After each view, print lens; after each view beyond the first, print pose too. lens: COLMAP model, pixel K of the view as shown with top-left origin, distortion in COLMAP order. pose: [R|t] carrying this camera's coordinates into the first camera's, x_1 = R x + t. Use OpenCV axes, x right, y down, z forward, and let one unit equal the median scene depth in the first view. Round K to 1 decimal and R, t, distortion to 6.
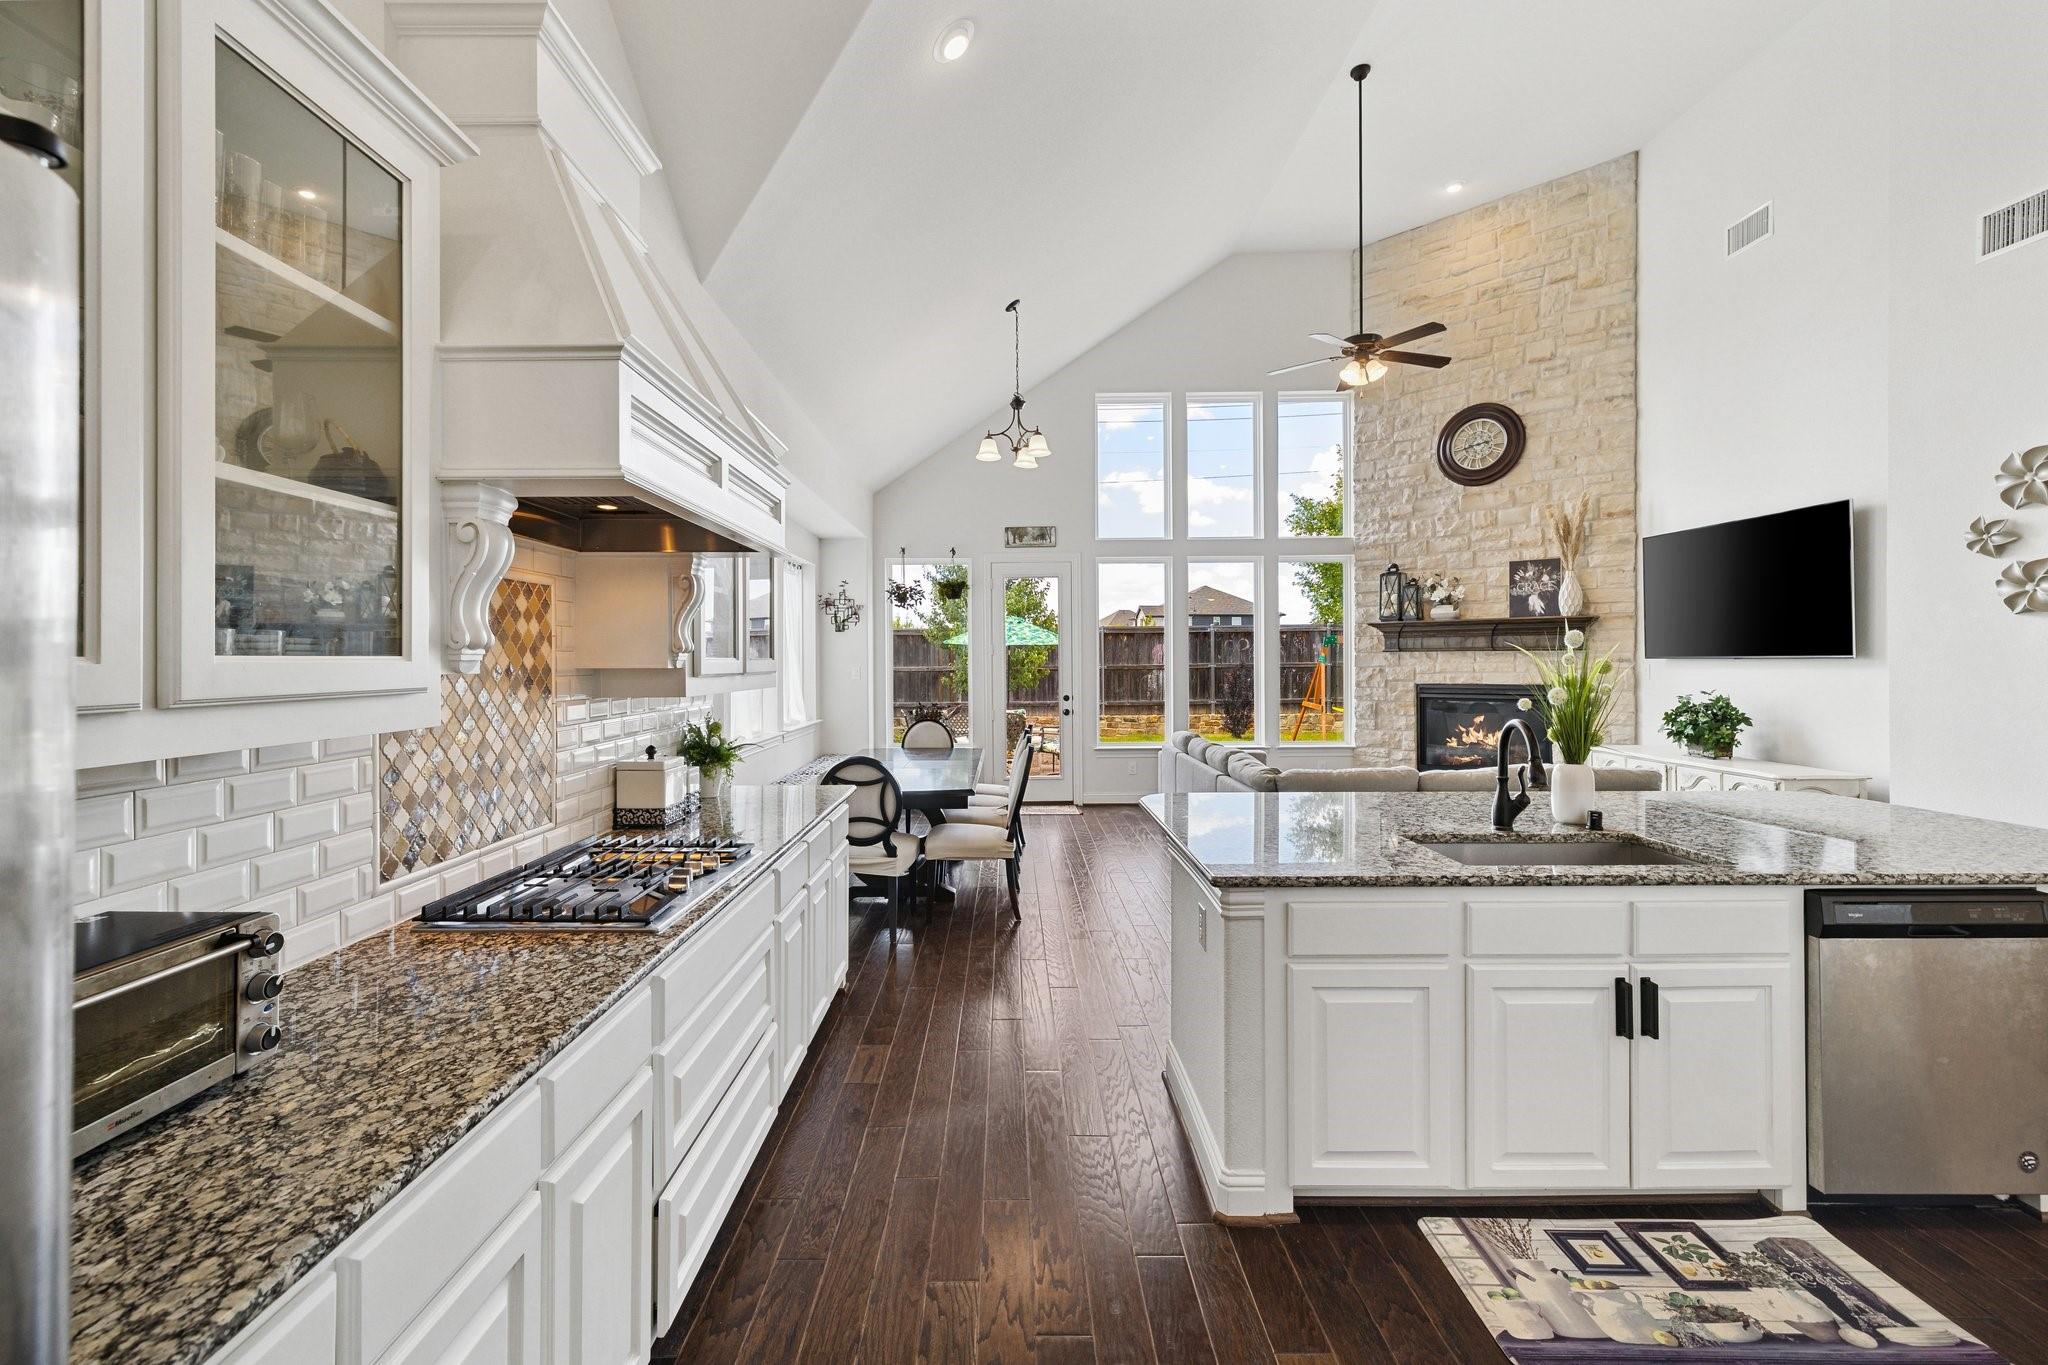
lens RADIAL K [[866.6, 0, 1022.1], [0, 866.6, 661.4], [0, 0, 1]] dist [0.000950, 0.000255]
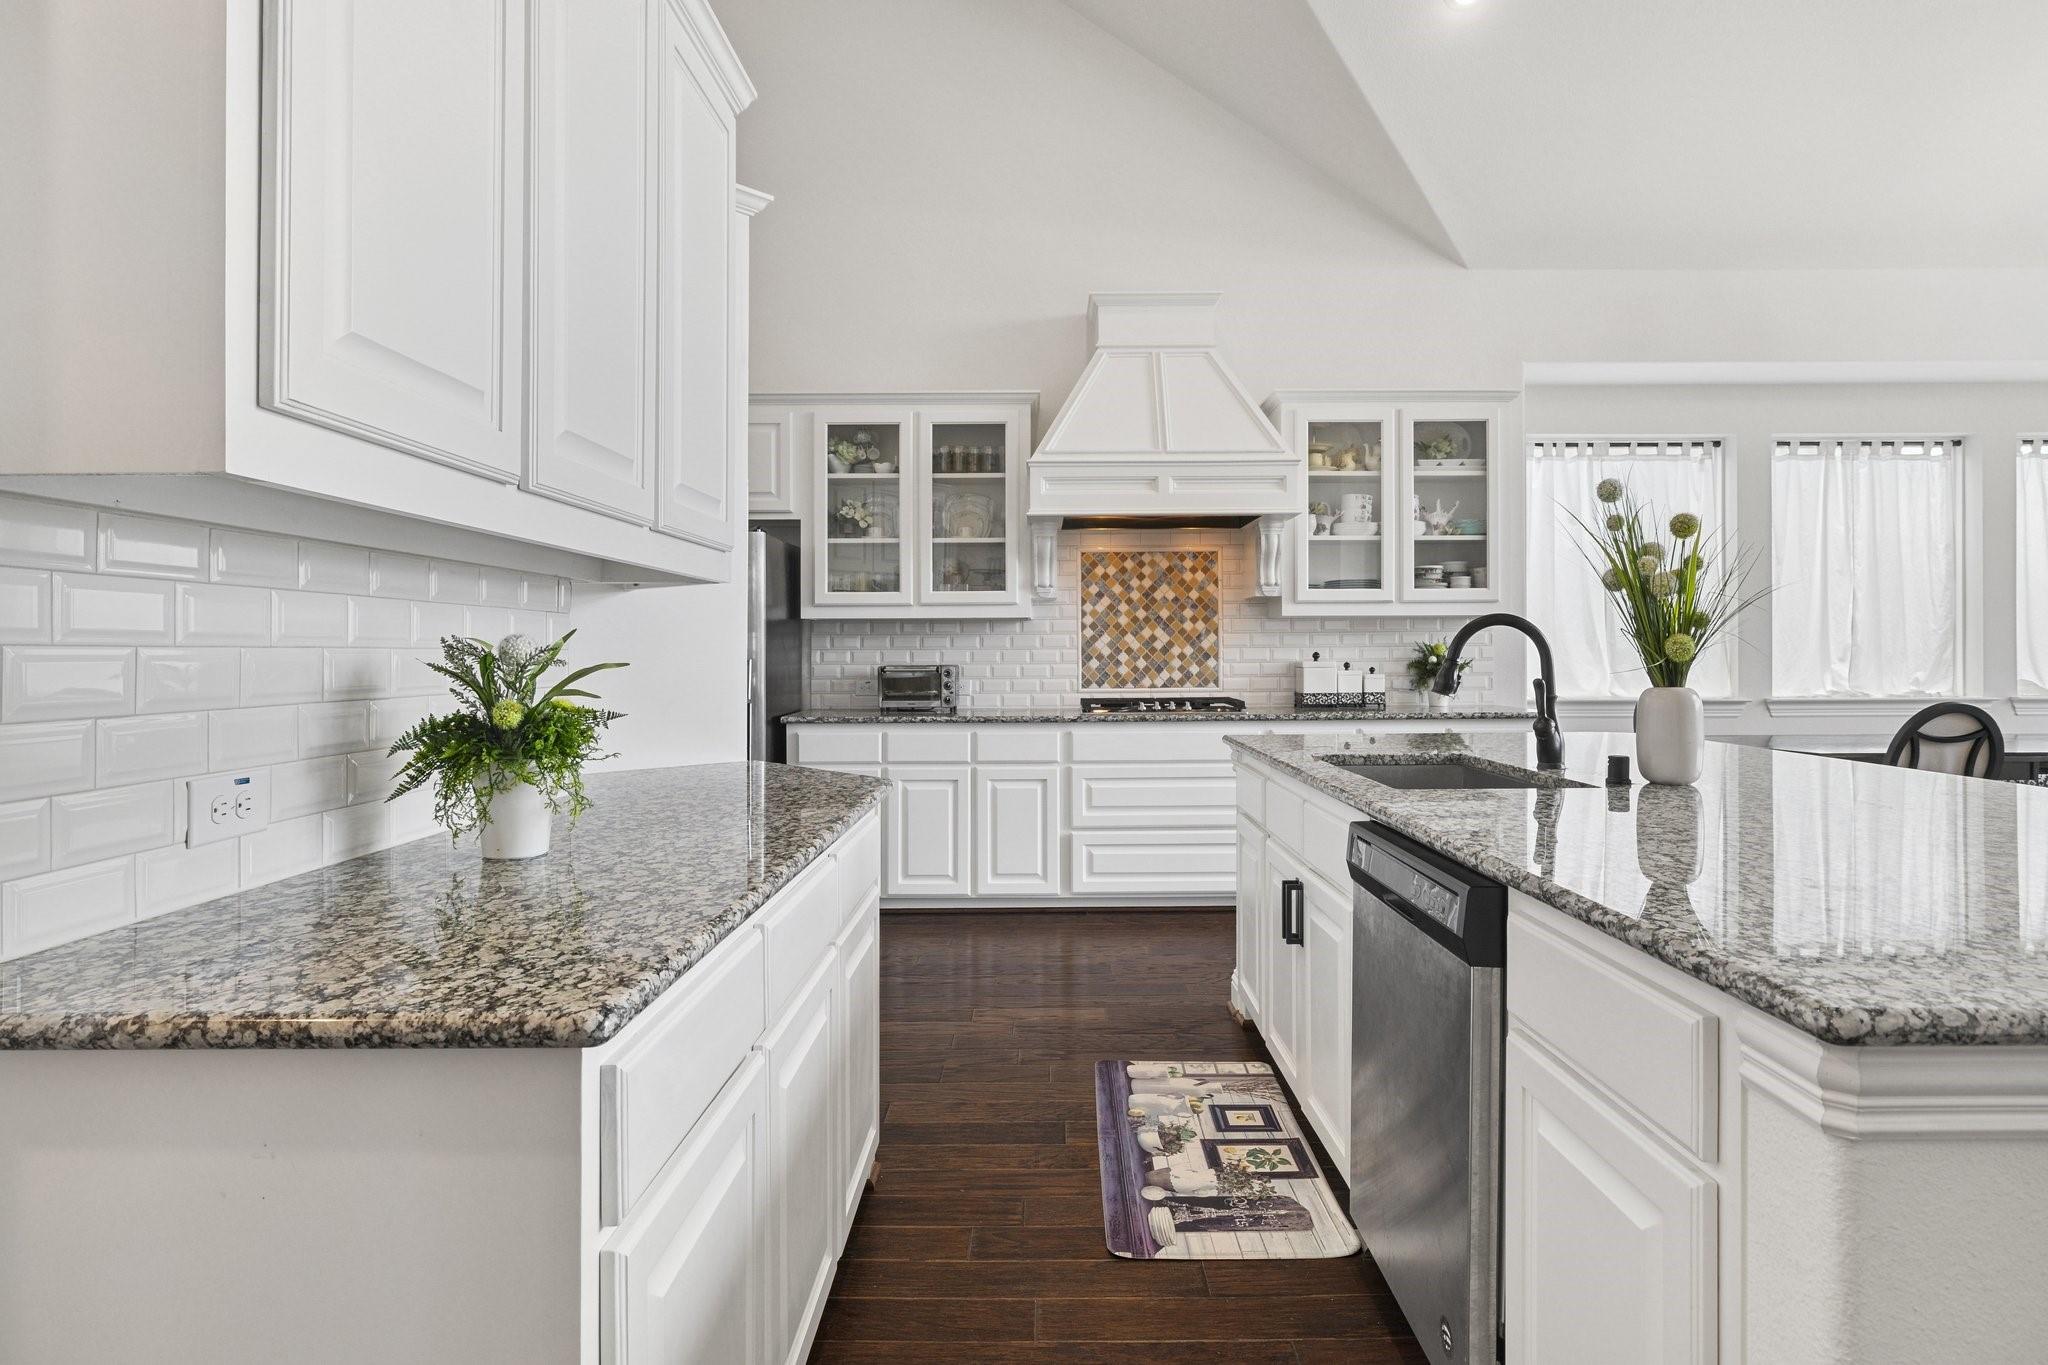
lens RADIAL K [[1101.1, 0, 1027.7], [0, 1101.1, 645.4], [0, 0, 1]] dist [-0.006456, -0.001033]
pose [[-0.014771, -0.001791, -0.999889, 0.548966], [0.003320, 0.999993, -0.001840, 0.034000], [0.999885, -0.003347, -0.014765, 0.212866]]
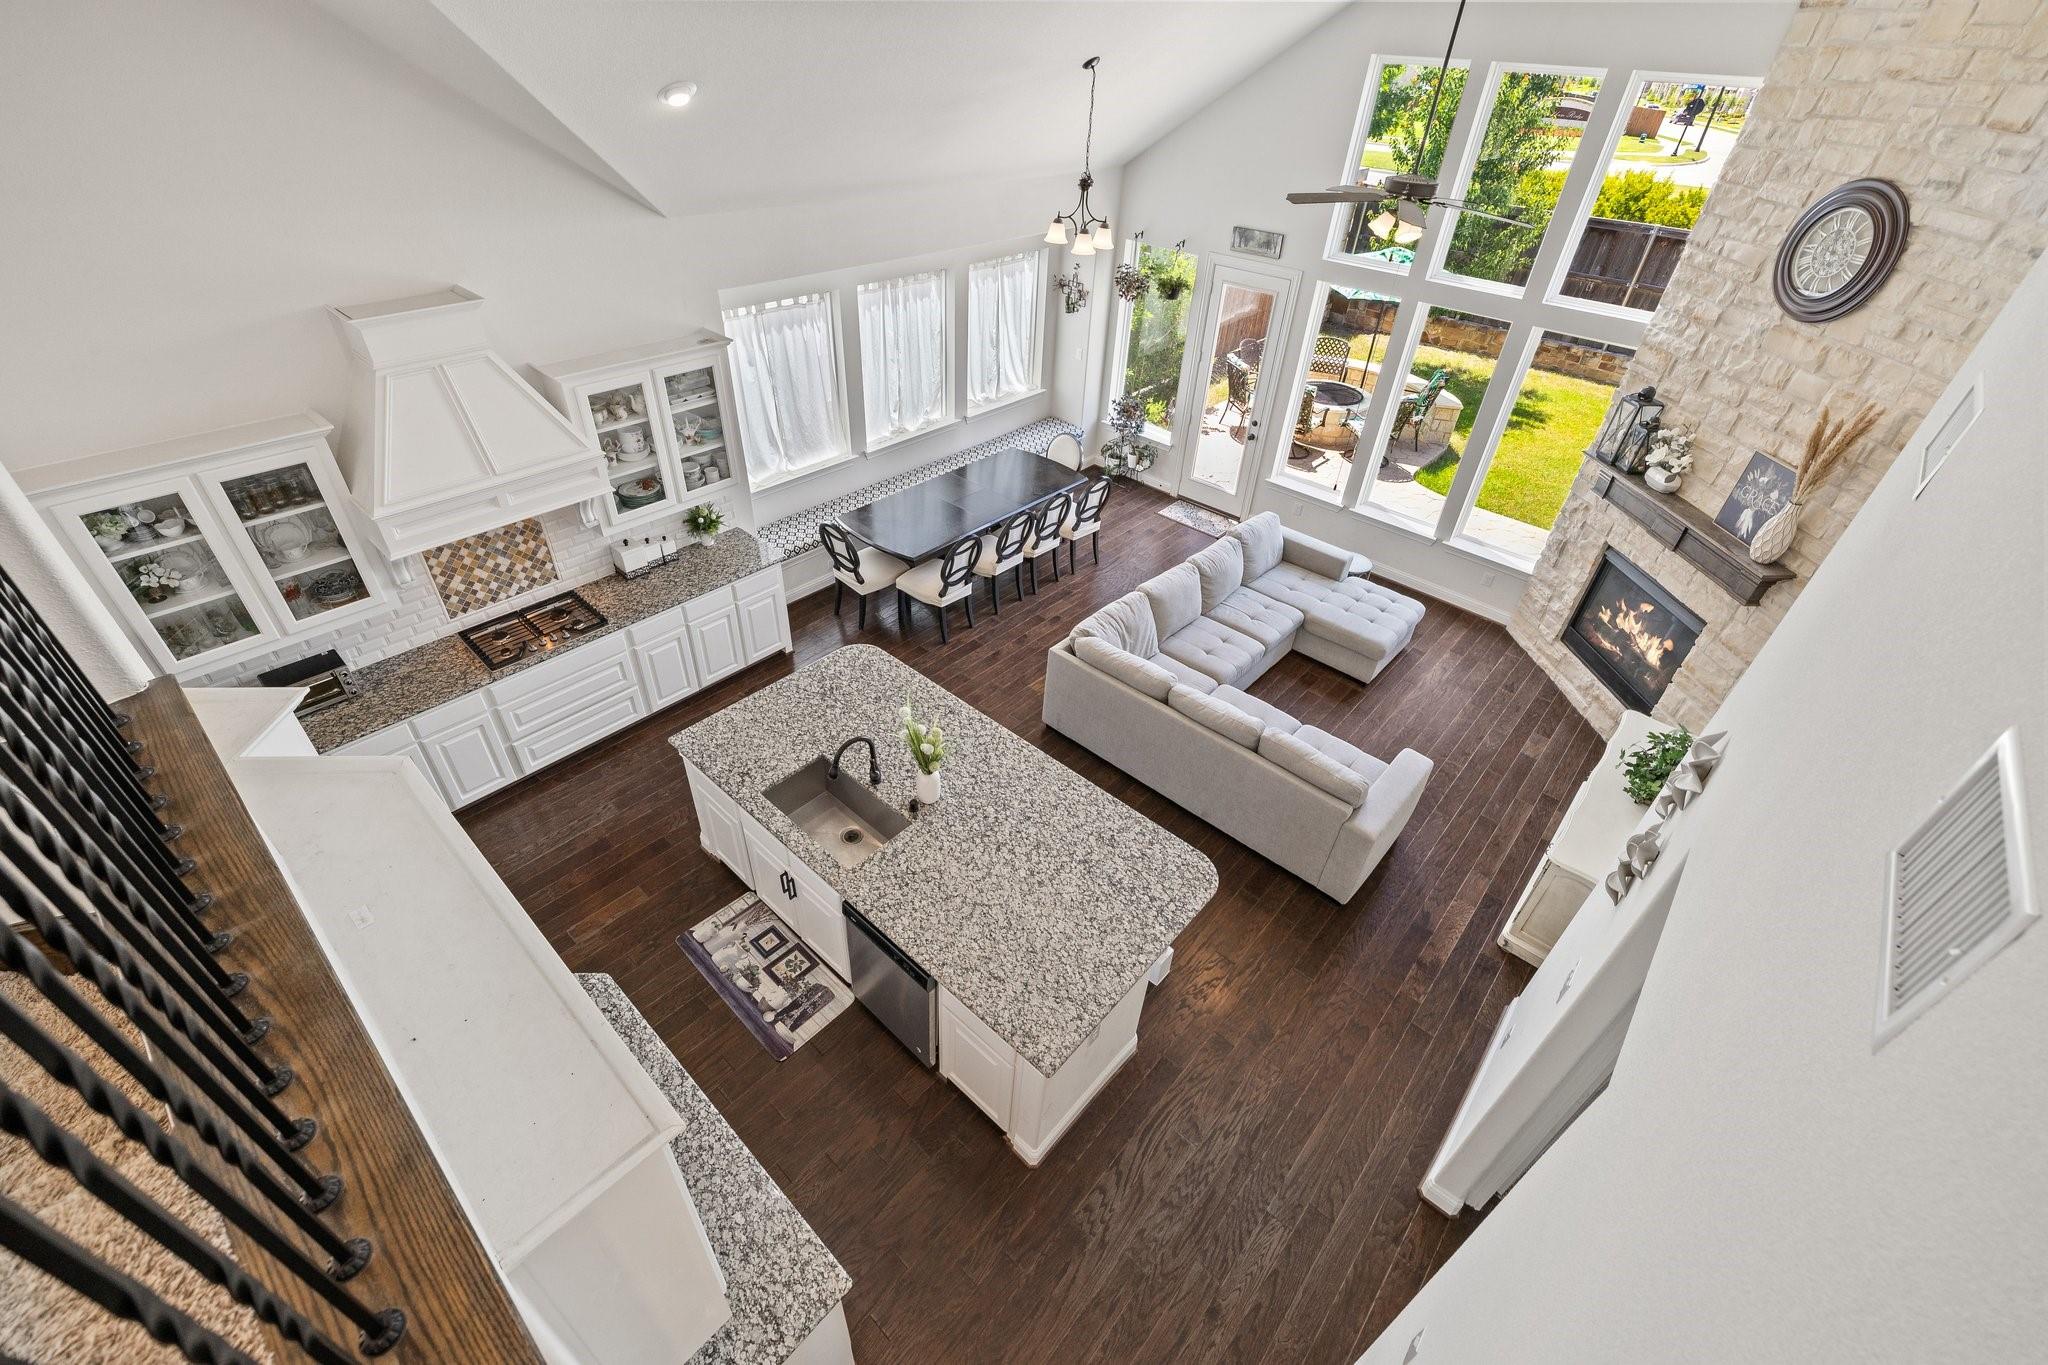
lens RADIAL K [[859.4, 0, 1033.9], [0, 859.4, 675.8], [0, 0, 1]] dist [0.001598, 0.000425]
pose [[0.744705, 0.441514, -0.500480, 0.562077], [-0.060291, 0.791341, 0.608395, -0.365357], [0.664665, -0.422901, 0.615934, 0.099988]]
